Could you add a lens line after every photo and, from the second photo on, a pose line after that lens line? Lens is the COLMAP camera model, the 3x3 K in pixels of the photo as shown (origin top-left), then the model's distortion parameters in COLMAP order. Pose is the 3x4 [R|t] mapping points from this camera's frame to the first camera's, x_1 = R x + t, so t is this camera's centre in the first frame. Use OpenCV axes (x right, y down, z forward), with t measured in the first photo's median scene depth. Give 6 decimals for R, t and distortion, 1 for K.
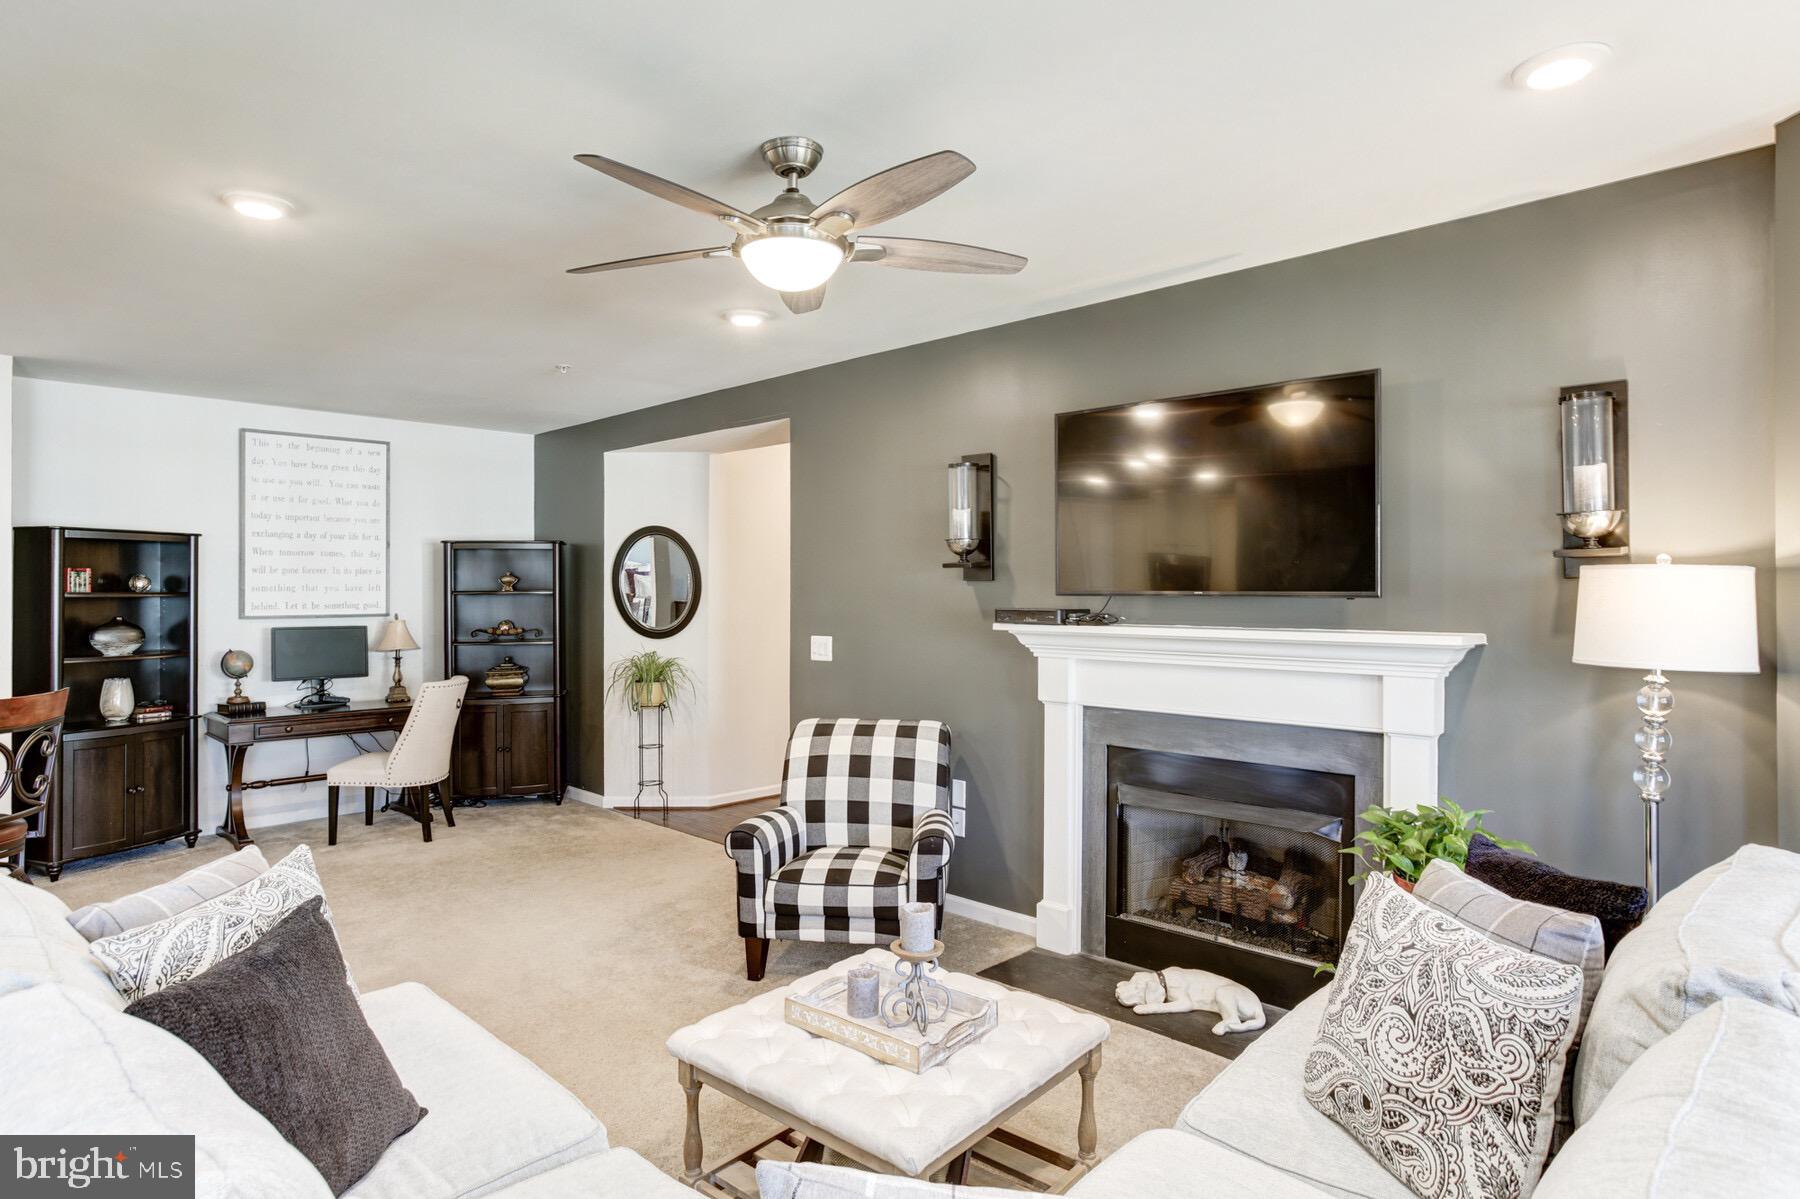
lens RADIAL K [[1013.7, 0, 901.7], [0, 1013.7, 581.3], [0, 0, 1]] dist [-0.087097, 0.061696]
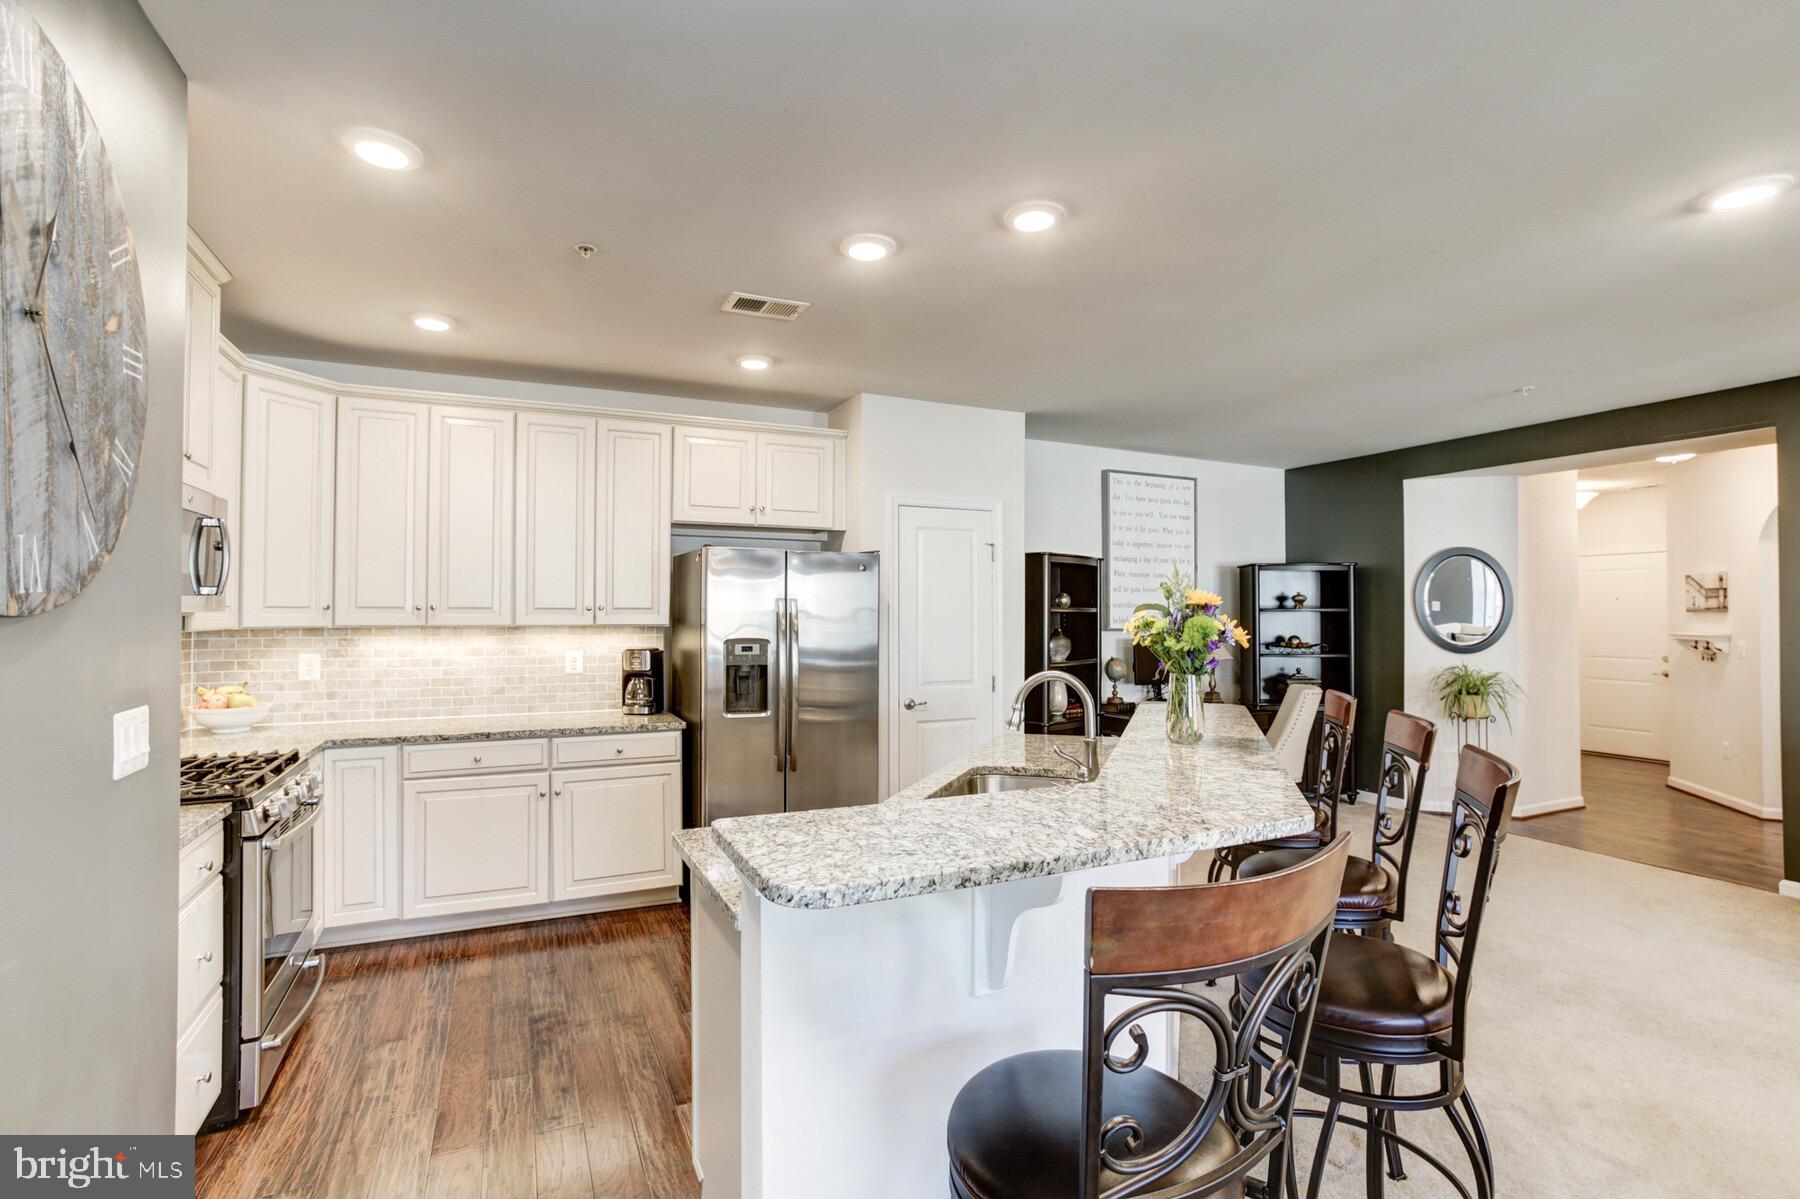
lens RADIAL K [[823.8, 0, 883.7], [0, 823.8, 597.7], [0, 0, 1]] dist [-0.066953, 0.033483]
pose [[0.931448, -0.000848, -0.363873, -0.629071], [-0.003491, 0.999930, -0.011267, 0.012313], [0.363857, 0.011766, 0.931381, -0.010095]]
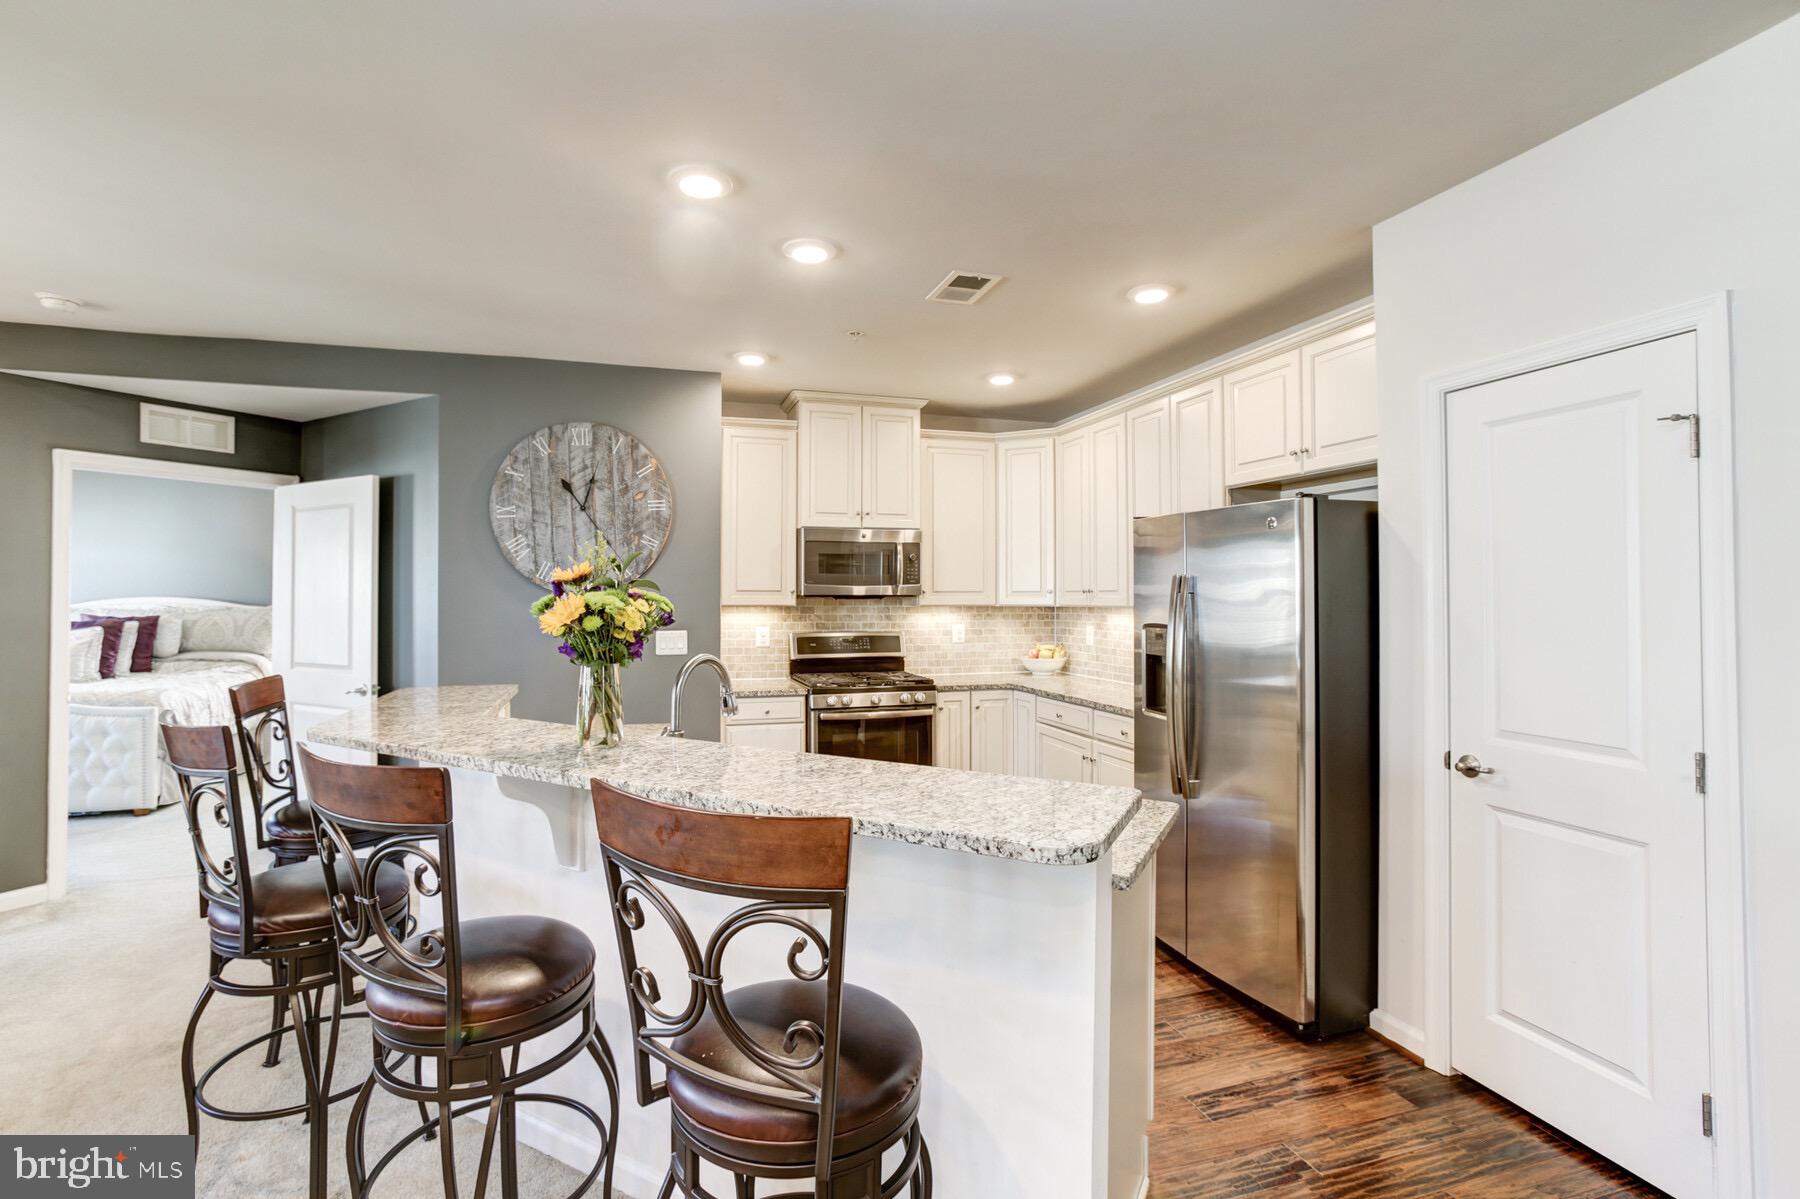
lens RADIAL K [[823.8, 0, 883.7], [0, 823.8, 597.7], [0, 0, 1]] dist [-0.066953, 0.033483]
pose [[-0.481164, 0.003355, -0.876624, -0.373983], [0.007281, 0.999973, -0.000169, 0.019875], [0.876600, -0.006464, -0.481176, 0.730471]]
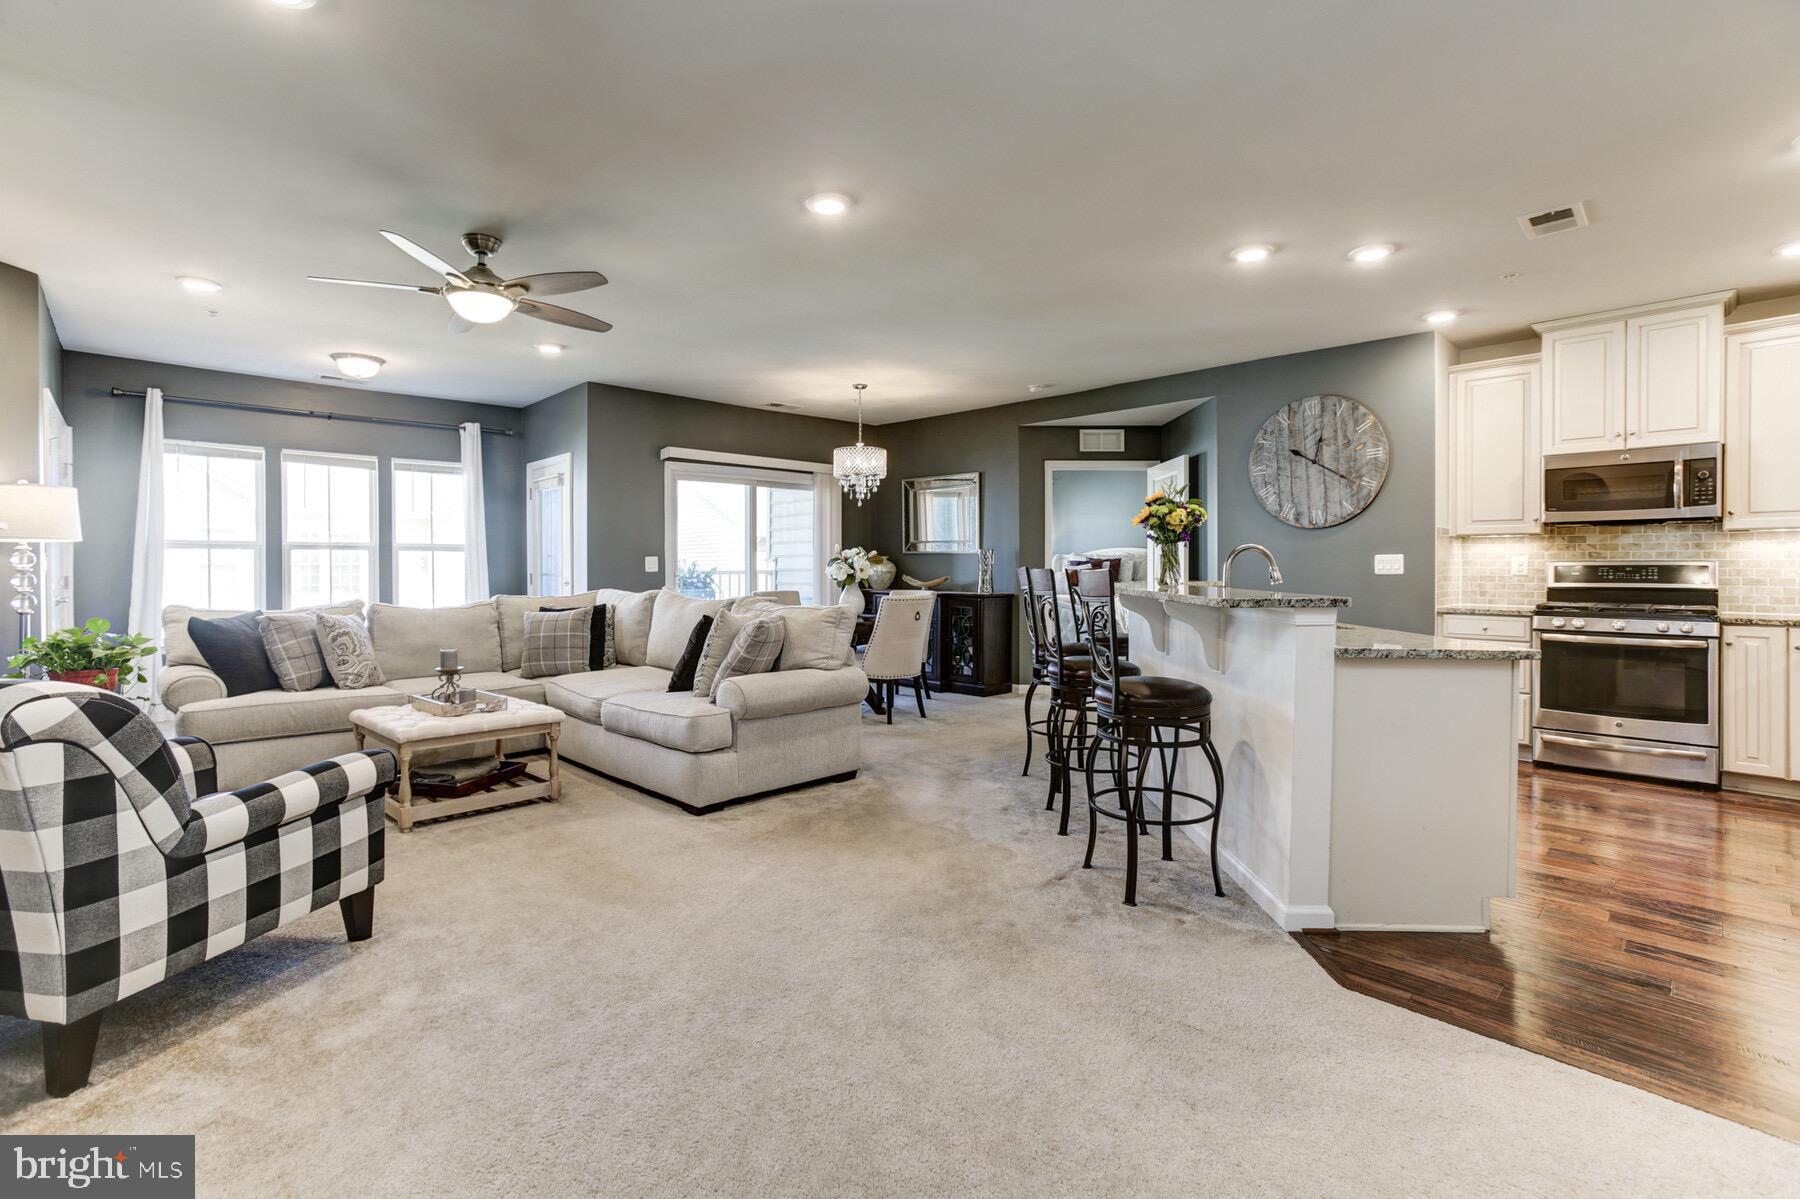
lens RADIAL K [[819.5, 0, 901.9], [0, 819.5, 568.5], [0, 0, 1]] dist [-0.038682, 0.023661]
pose [[-0.999568, 0.002693, 0.029255, -0.429429], [0.002554, 0.999985, -0.004771, 0.070696], [-0.029268, -0.004694, -0.999561, 1.144487]]
